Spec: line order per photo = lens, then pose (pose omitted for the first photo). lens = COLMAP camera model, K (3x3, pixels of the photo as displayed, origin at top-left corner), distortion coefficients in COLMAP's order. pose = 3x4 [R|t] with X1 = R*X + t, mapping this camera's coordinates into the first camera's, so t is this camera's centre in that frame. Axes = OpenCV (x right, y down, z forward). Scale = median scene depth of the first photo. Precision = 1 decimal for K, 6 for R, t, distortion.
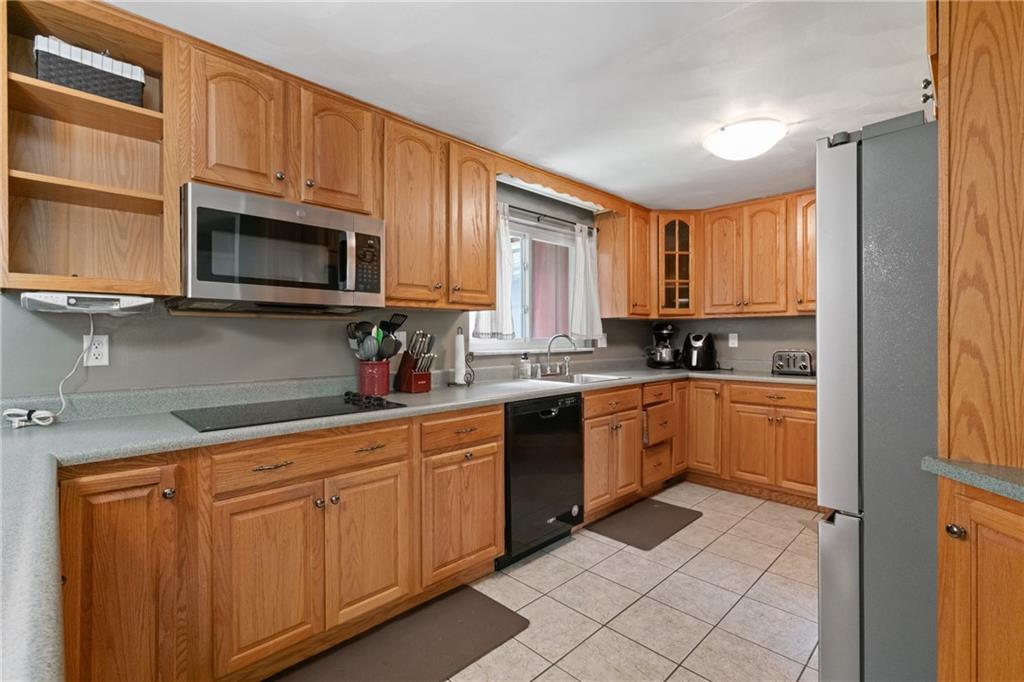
lens RADIAL K [[459.9, 0, 512.0], [0, 459.9, 341.0], [0, 0, 1]] dist [0.000226, -0.000048]
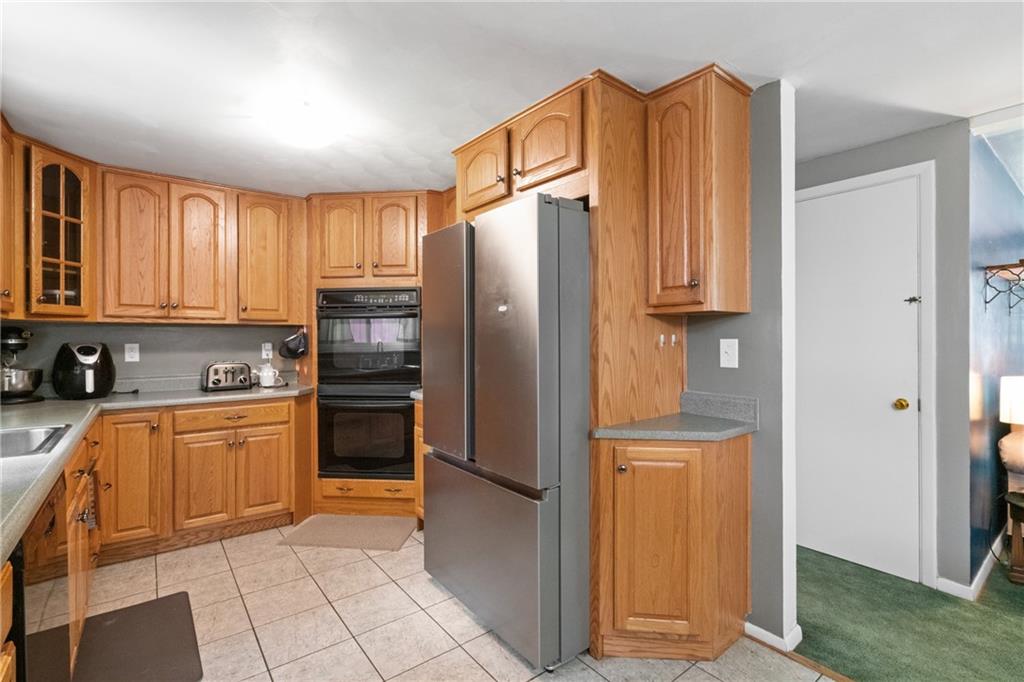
lens RADIAL K [[464.9, 0, 512.0], [0, 464.9, 341.0], [0, 0, 1]] dist [-0.011342, -0.000128]
pose [[0.118387, -0.003891, 0.992960, -0.220813], [0.013056, 0.999912, 0.002362, -0.016614], [-0.992882, 0.012684, 0.118427, 0.349252]]
